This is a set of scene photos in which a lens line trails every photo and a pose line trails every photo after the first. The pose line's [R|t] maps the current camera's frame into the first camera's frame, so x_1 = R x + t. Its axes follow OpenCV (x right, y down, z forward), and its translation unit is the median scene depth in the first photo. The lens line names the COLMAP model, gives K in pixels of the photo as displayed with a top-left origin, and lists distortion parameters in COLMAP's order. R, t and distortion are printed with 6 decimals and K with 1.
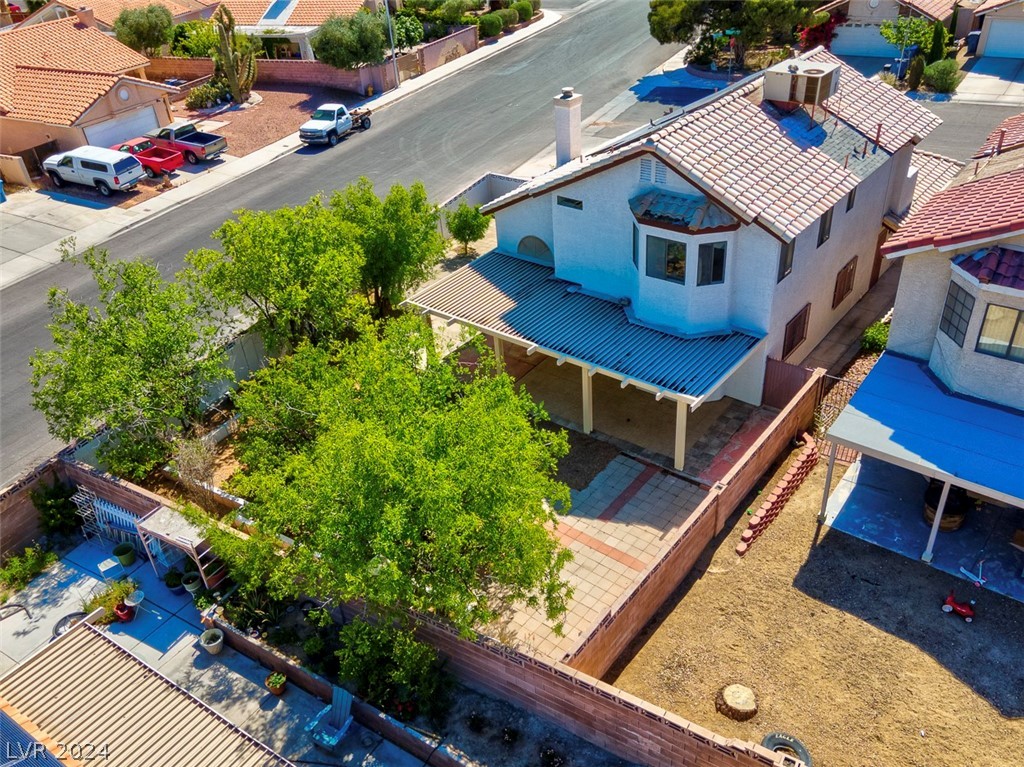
lens RADIAL K [[833.4, 0, 511.6], [0, 833.4, 403.4], [0, 0, 1]] dist [0.035833, 0.008548]
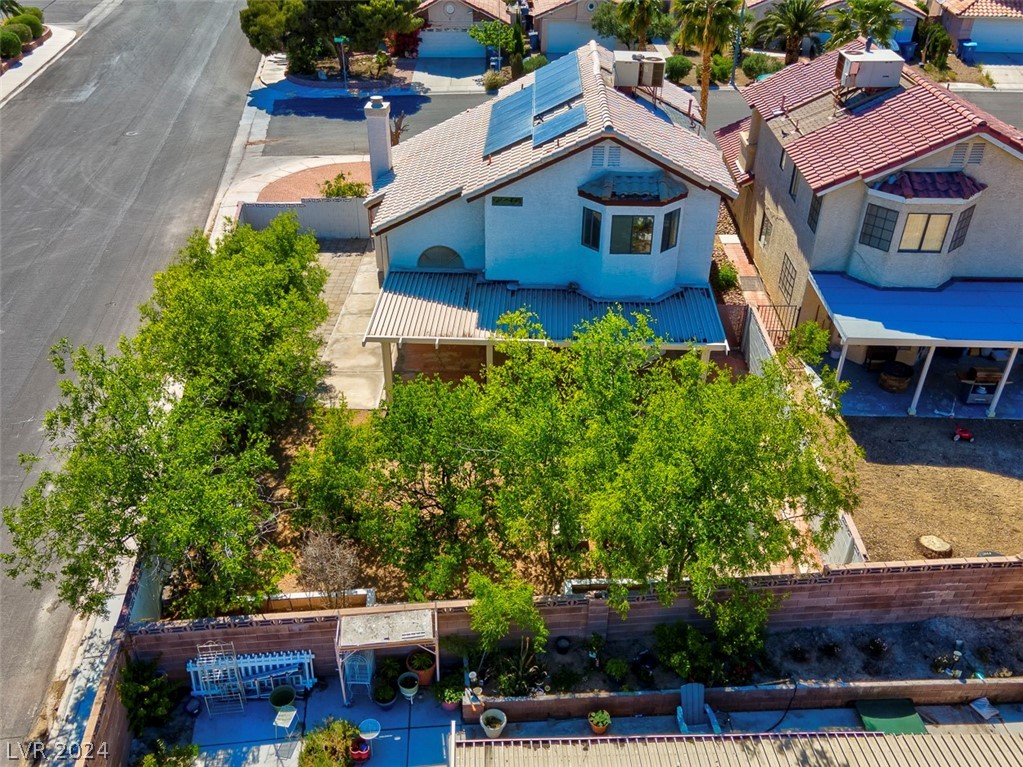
lens RADIAL K [[864.4, 0, 508.6], [0, 864.4, 417.7], [0, 0, 1]] dist [0.032391, -0.000257]
pose [[0.803276, -0.280553, 0.525393, -0.614491], [0.287140, 0.955248, 0.071081, -0.072136], [-0.521823, 0.093763, 0.847885, 0.153274]]
